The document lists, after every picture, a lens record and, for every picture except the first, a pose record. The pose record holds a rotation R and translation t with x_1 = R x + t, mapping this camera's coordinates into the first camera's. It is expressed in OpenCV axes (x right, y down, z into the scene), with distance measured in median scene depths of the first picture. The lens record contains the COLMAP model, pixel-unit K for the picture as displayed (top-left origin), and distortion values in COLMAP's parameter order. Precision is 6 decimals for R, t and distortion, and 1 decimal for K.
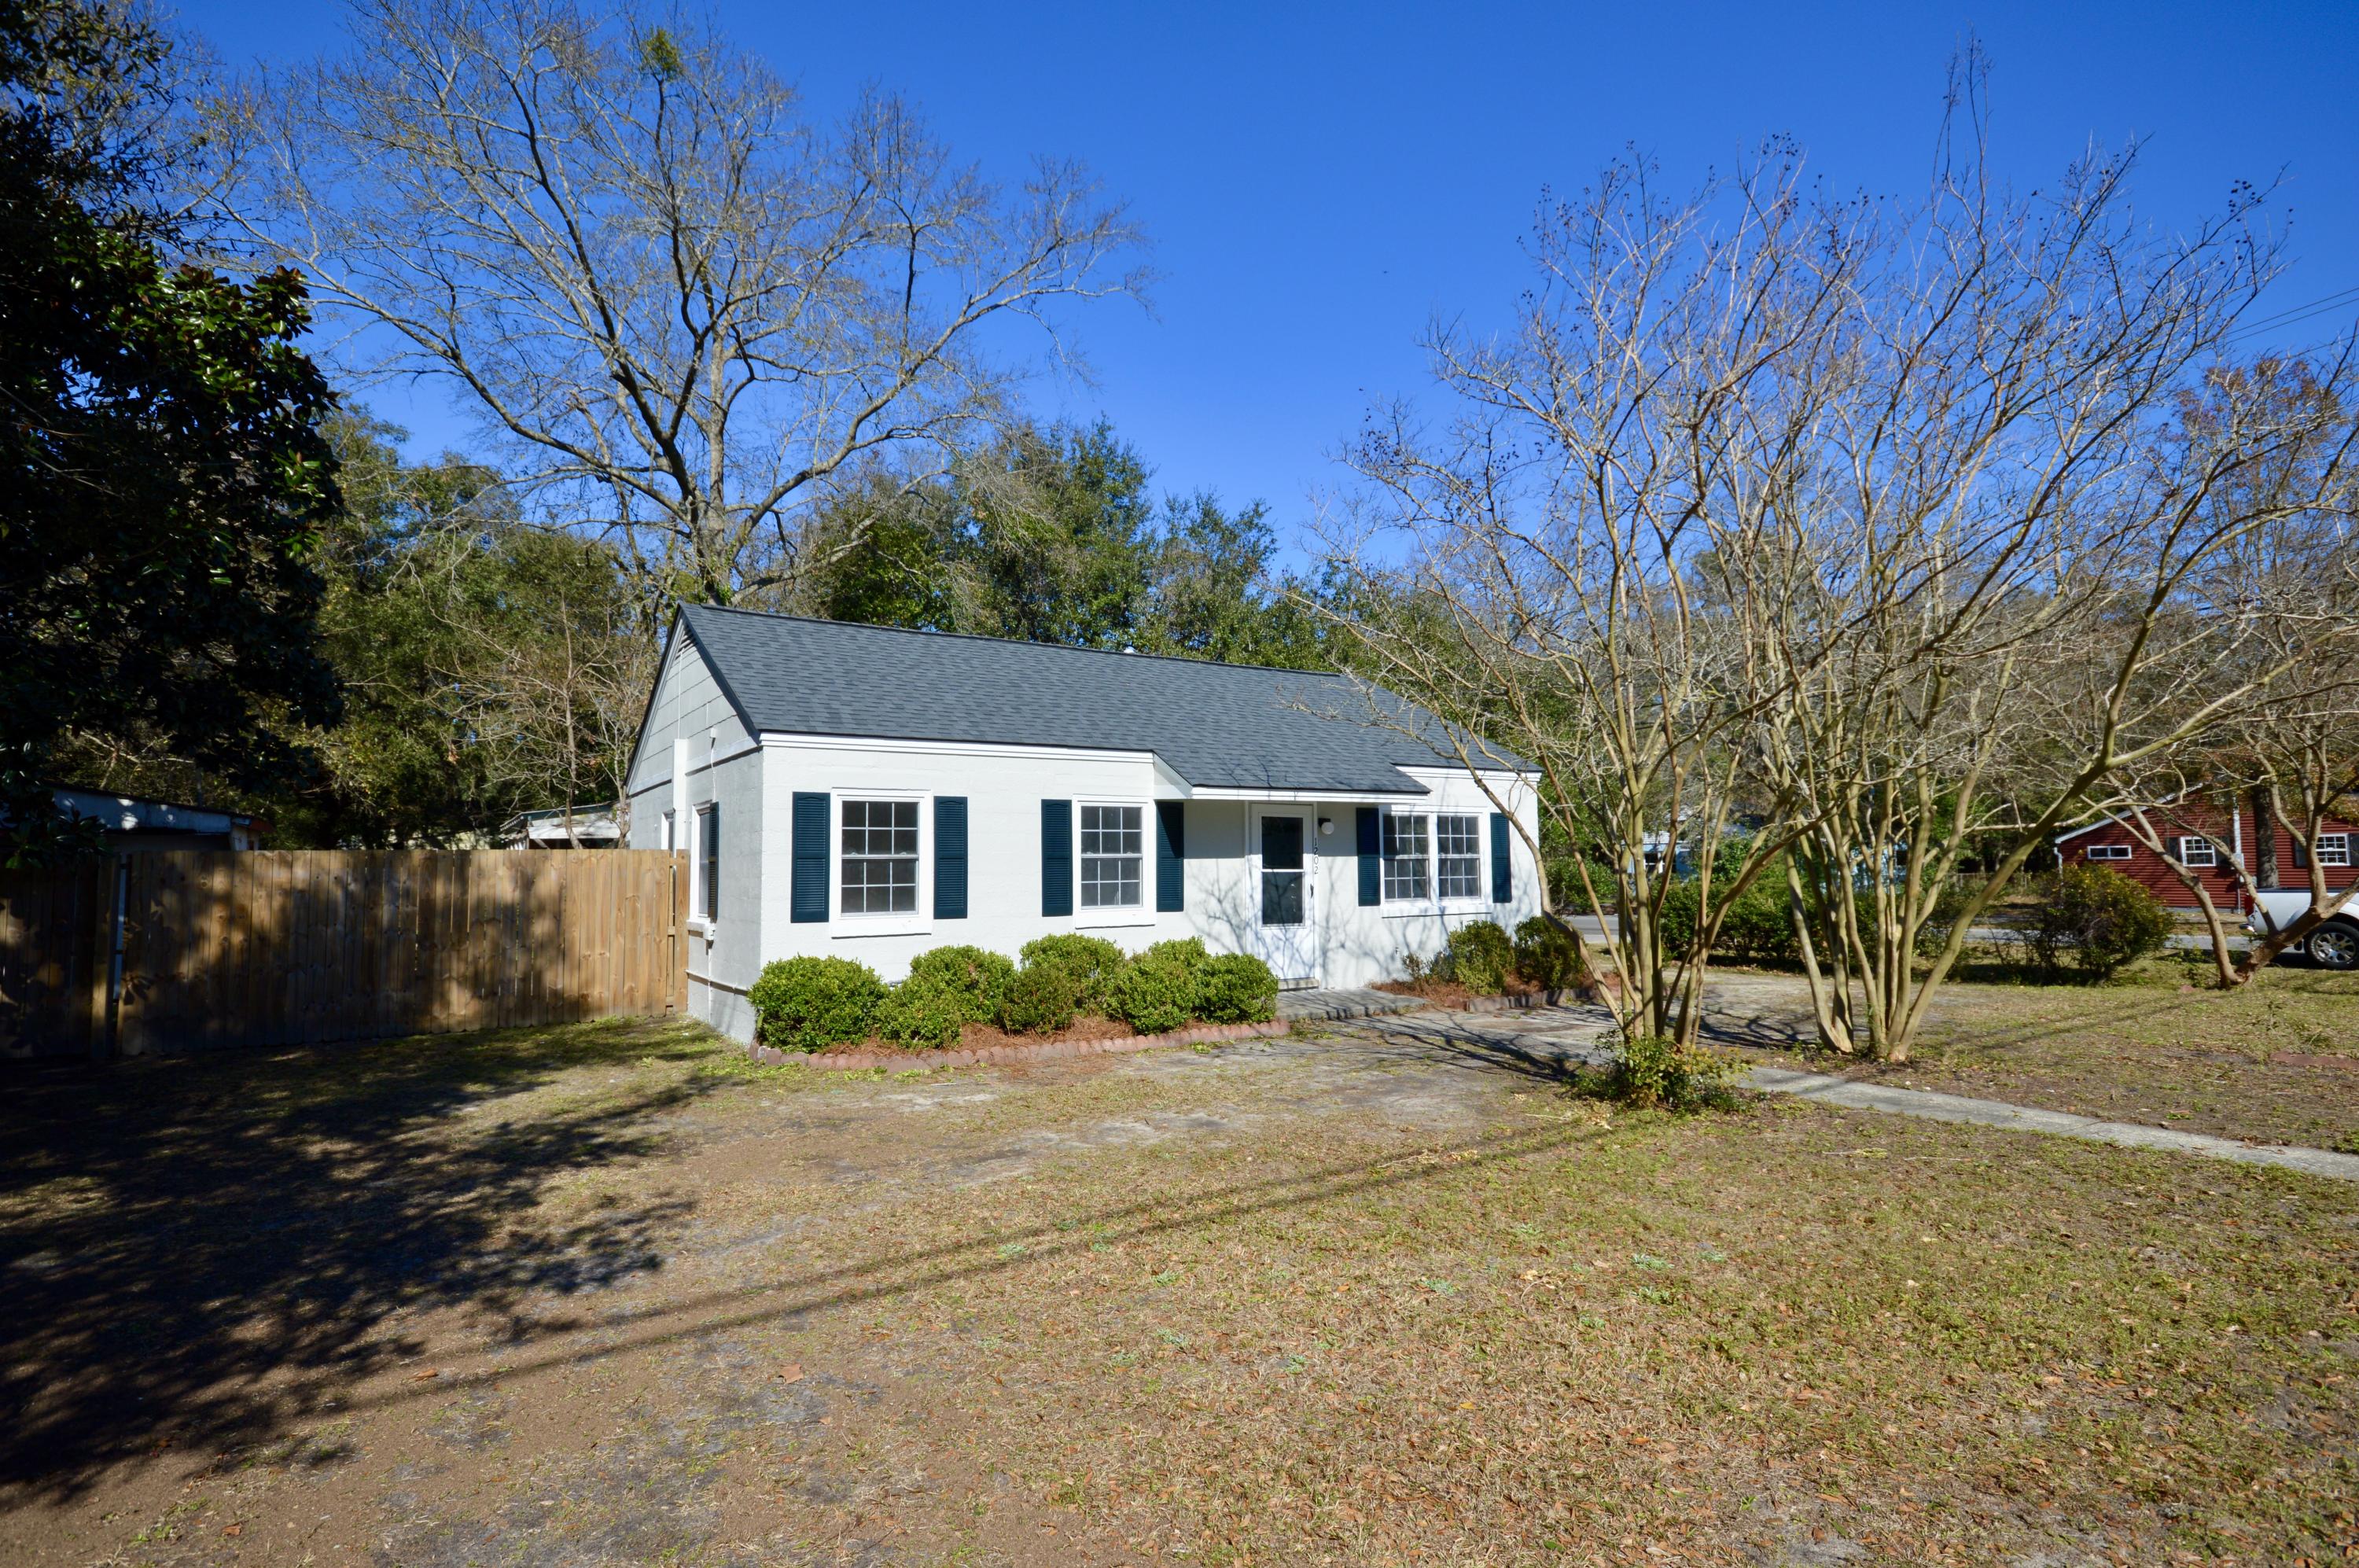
lens RADIAL K [[1242.1, 0, 1184.5], [0, 1242.1, 781.2], [0, 0, 1]] dist [0.013842, -0.000023]
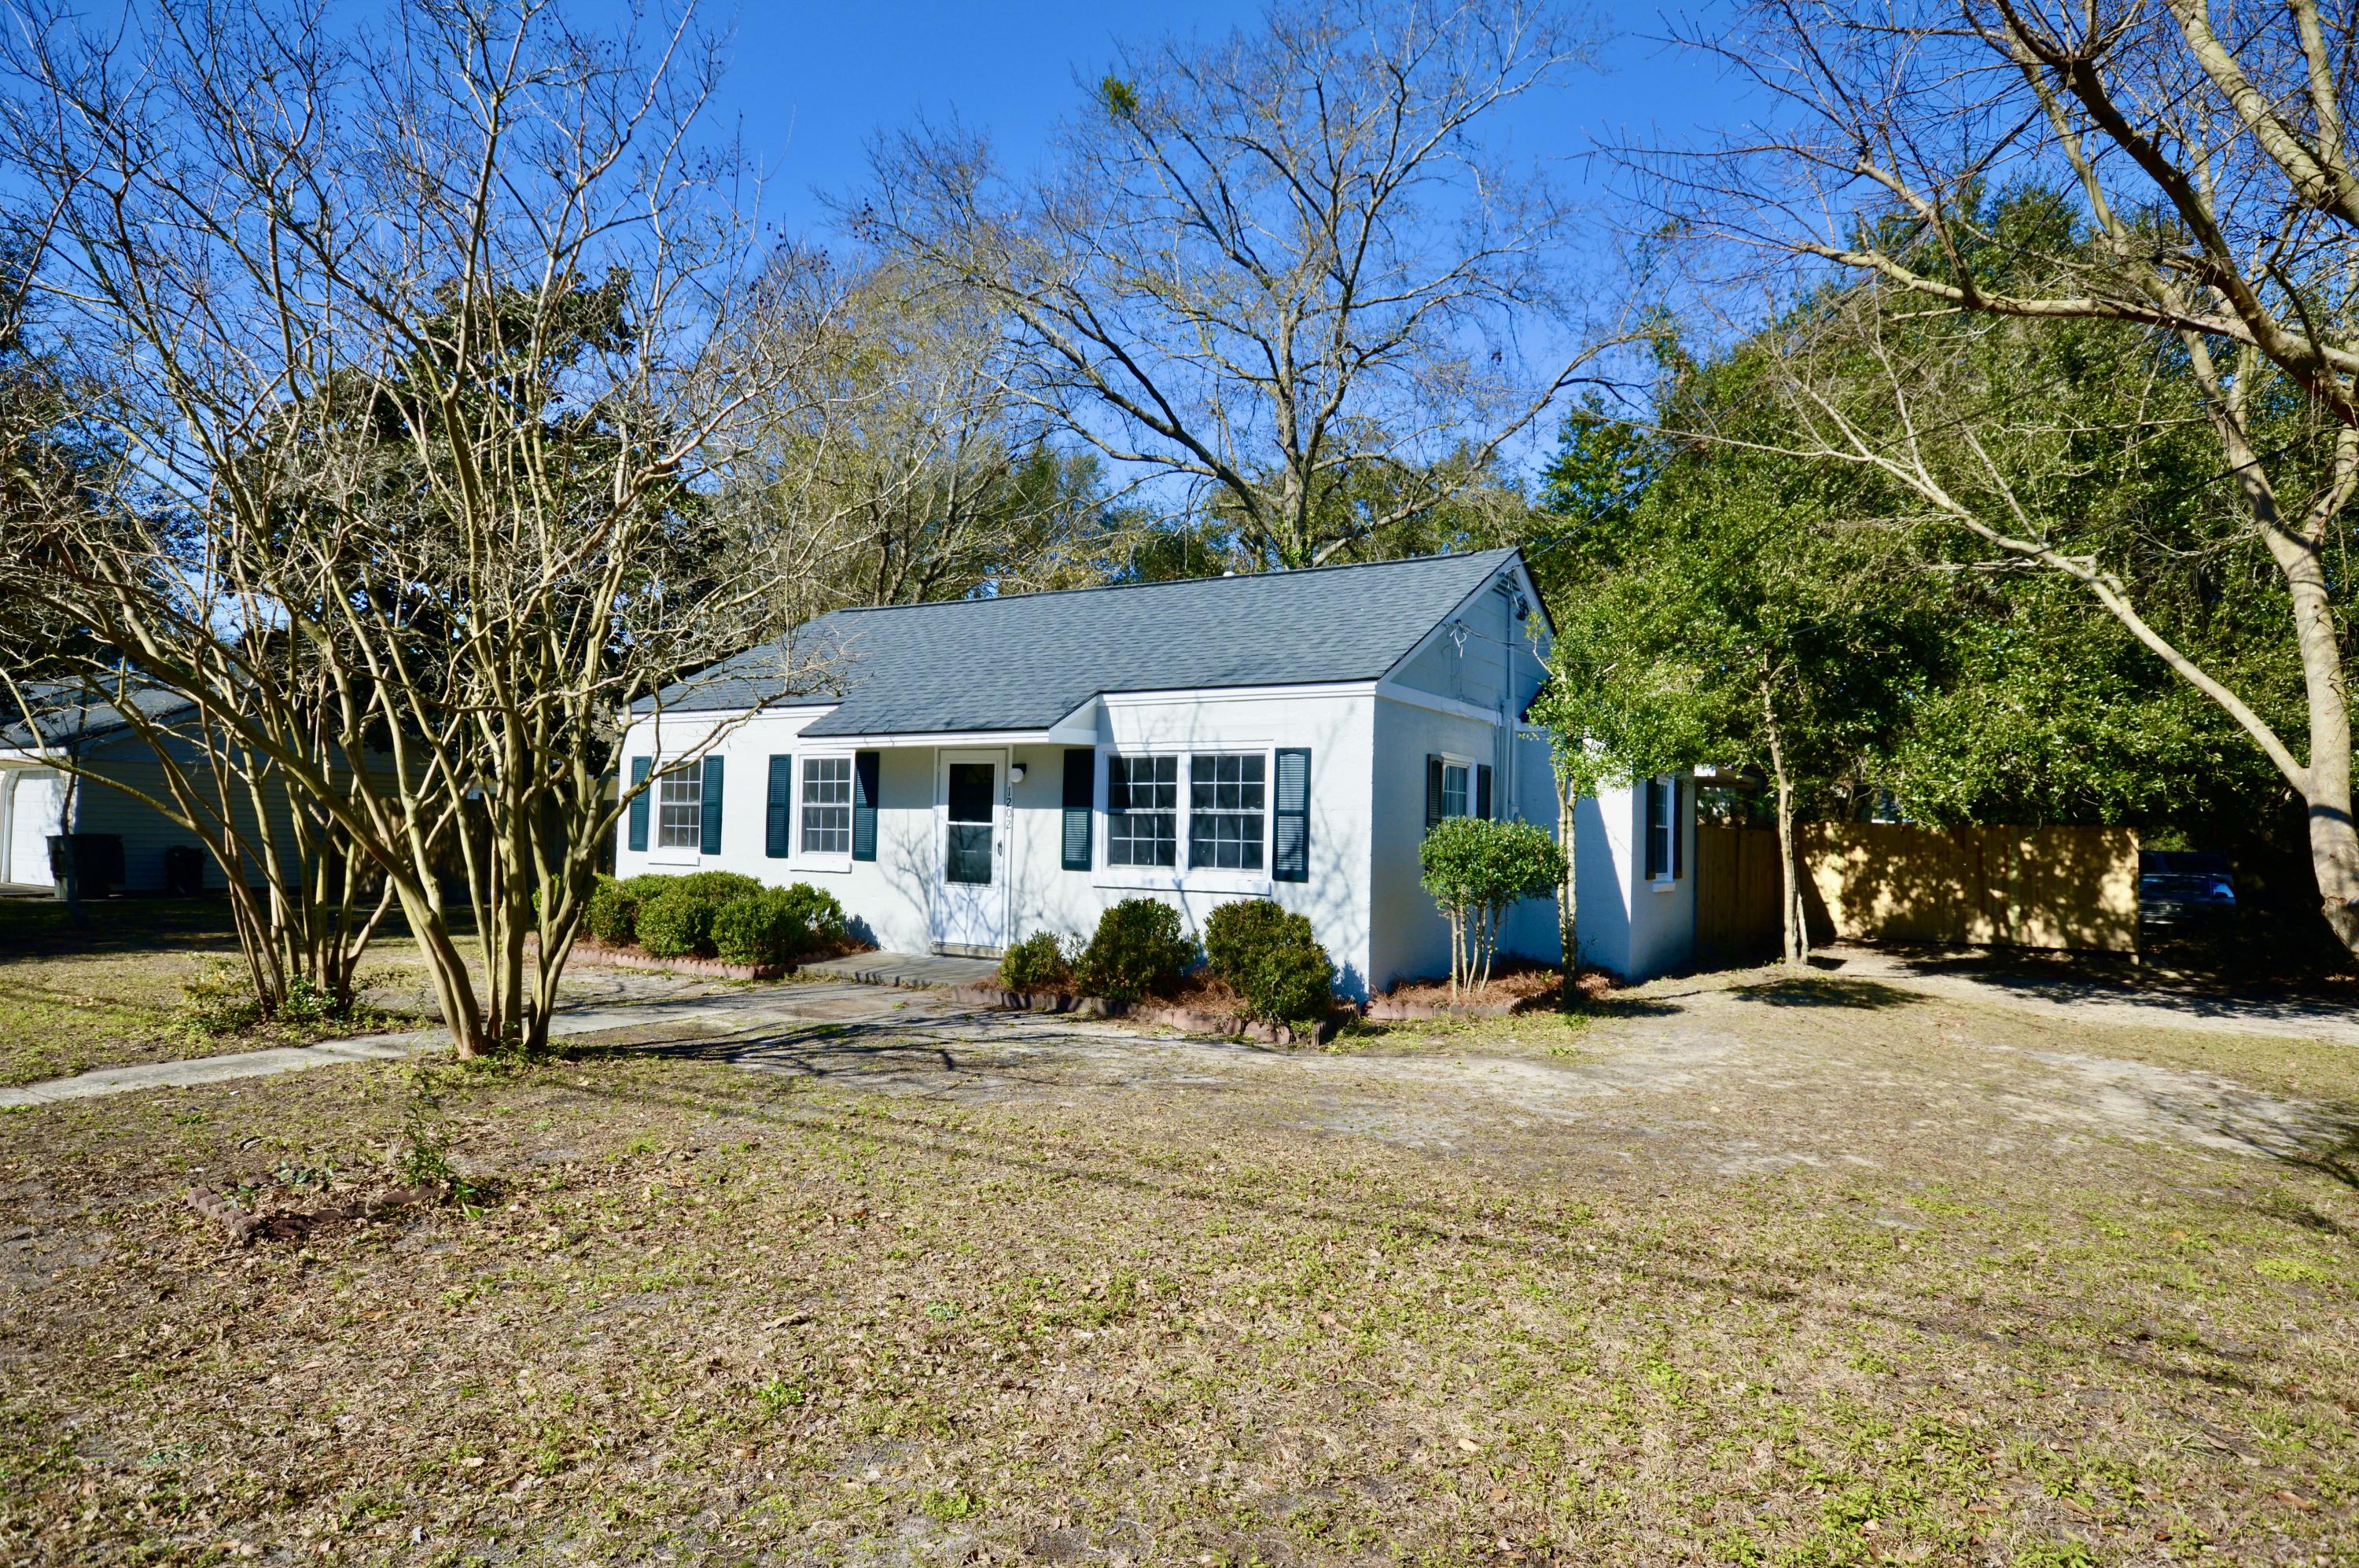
lens RADIAL K [[1392.0, 0, 1179.5], [0, 1392.0, 784.0], [0, 0, 1]] dist [0.001147, 0.000056]
pose [[0.406130, -0.012193, -0.913734, 1.041899], [0.039787, 0.999199, 0.004351, 0.044779], [0.912949, -0.038122, 0.406289, 0.727882]]
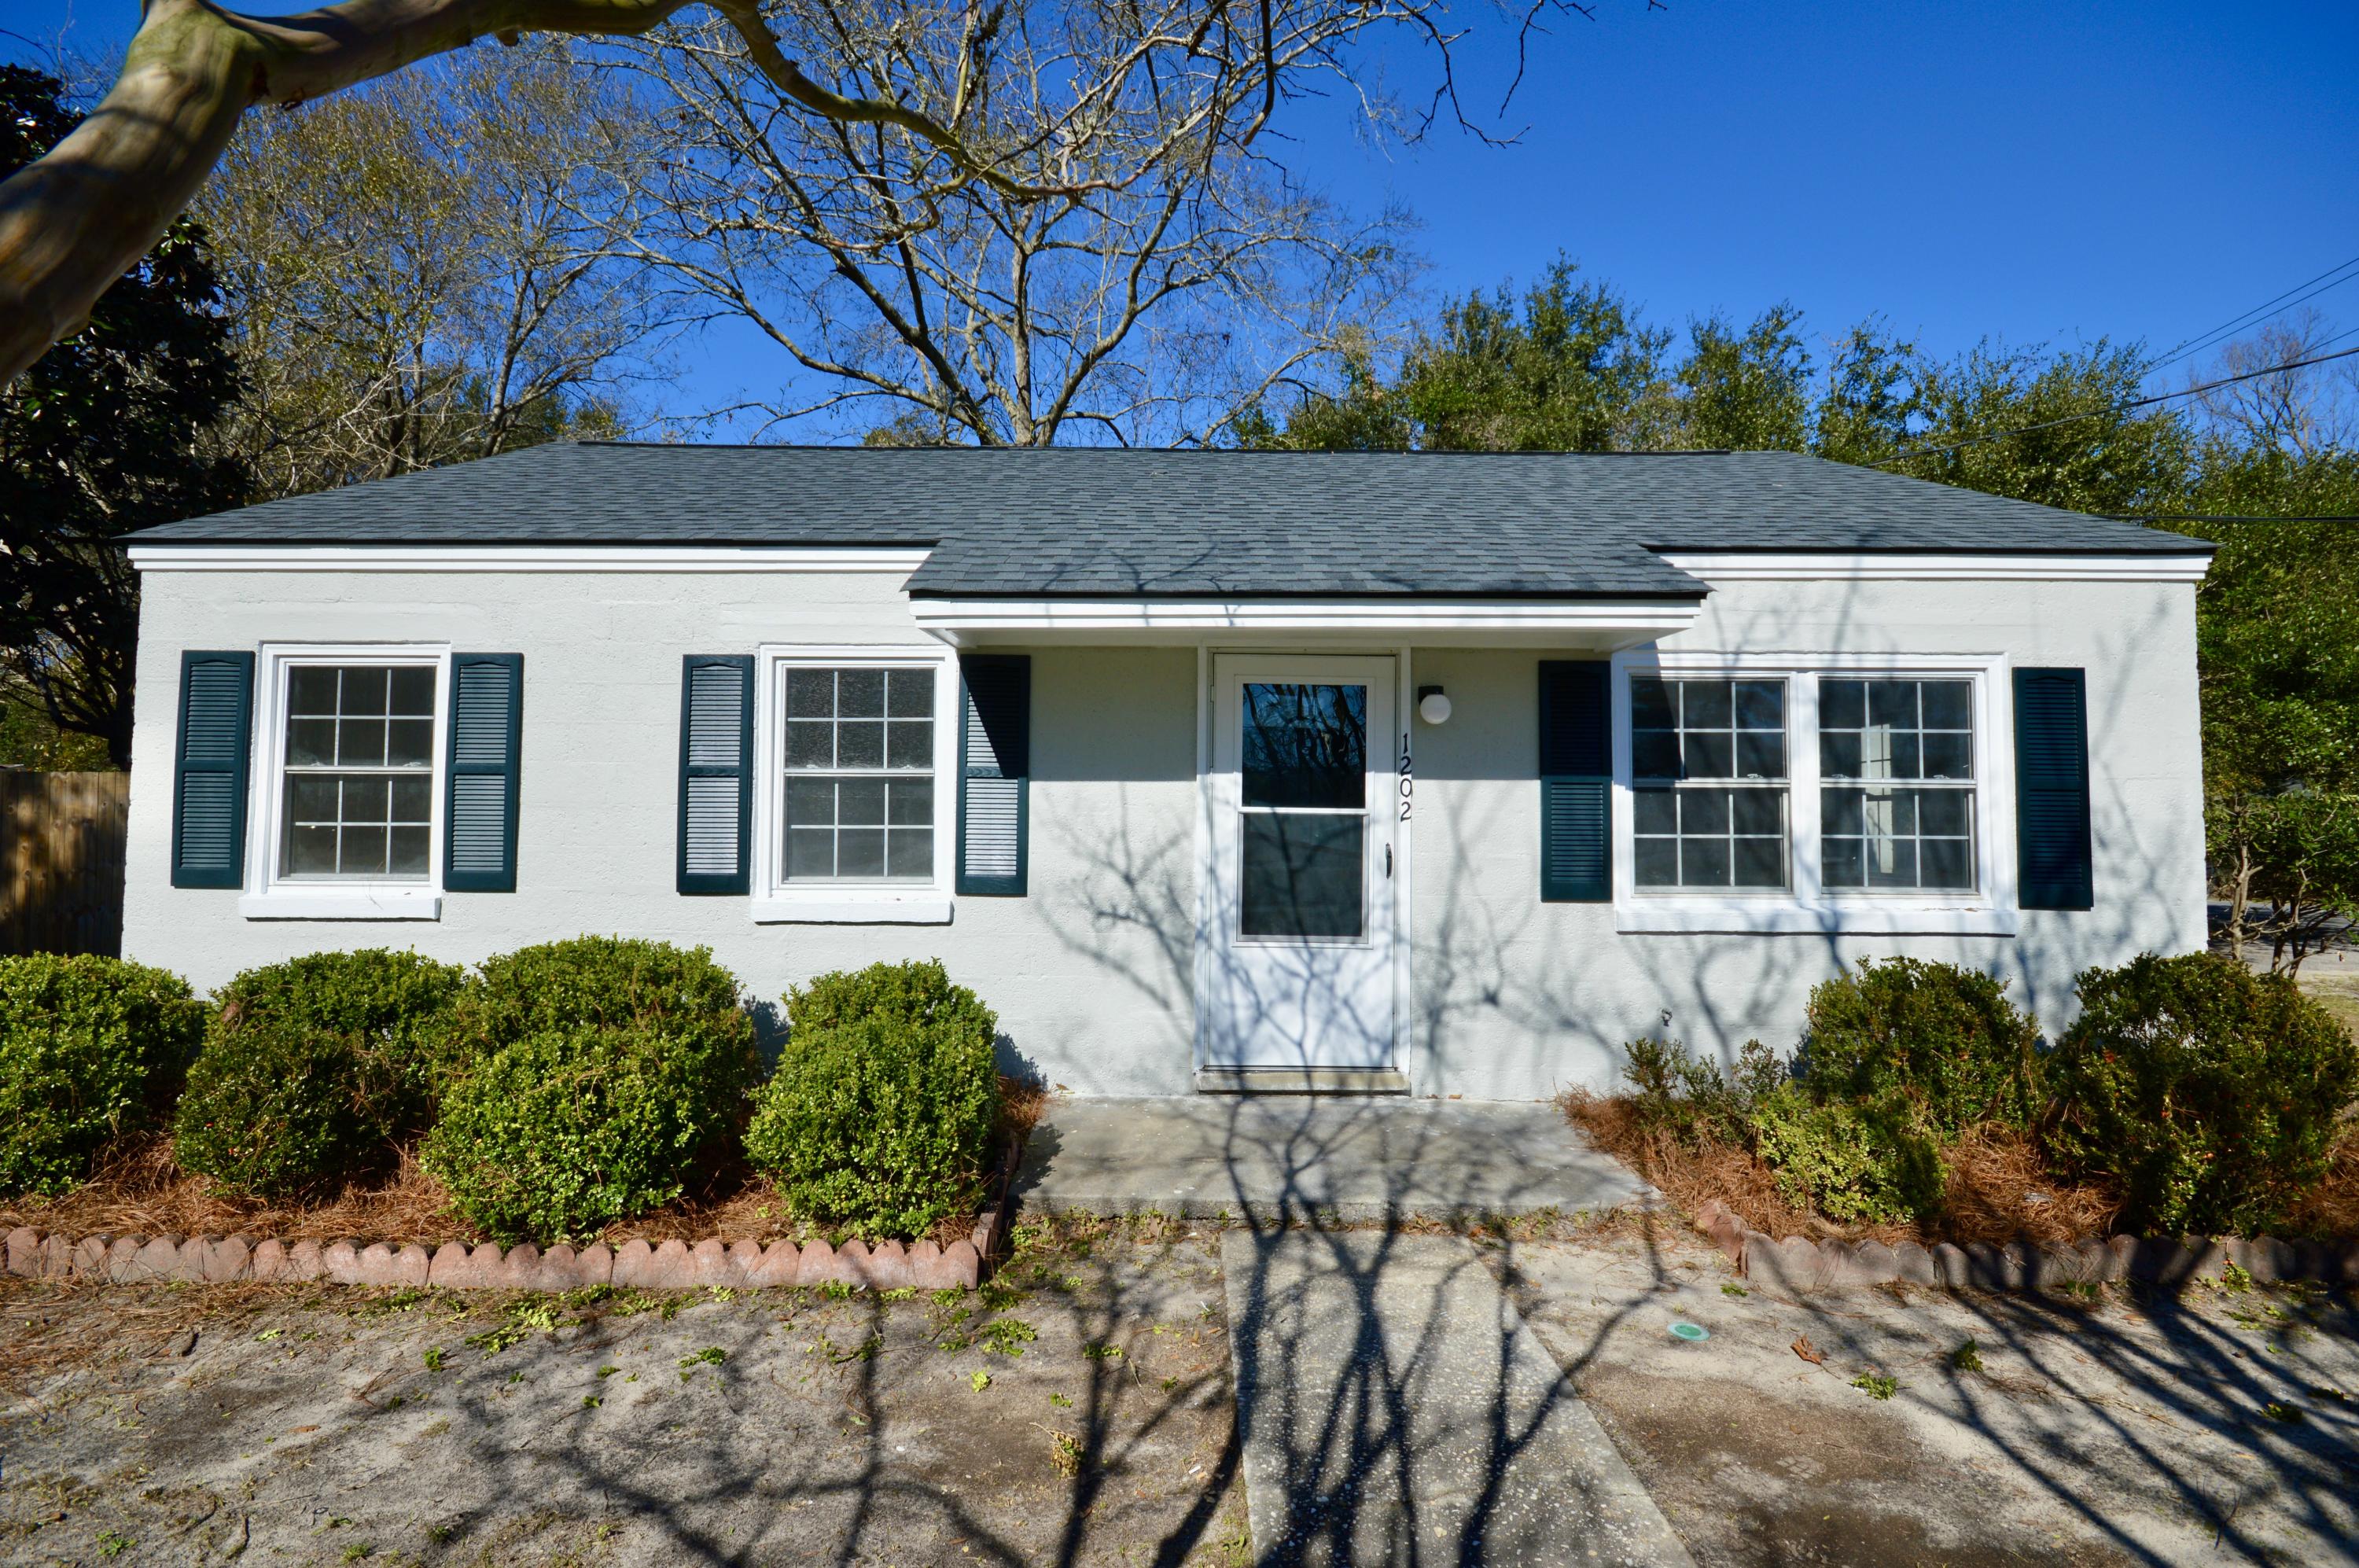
lens RADIAL K [[1032.6, 0, 1171.6], [0, 1032.6, 783.8], [0, 0, 1]] dist [-0.009959, 0.000375]
pose [[0.827181, -0.001170, -0.561935, 0.235833], [0.024481, 0.999123, 0.033956, 0.049315], [0.561403, -0.041844, 0.826484, 0.681330]]
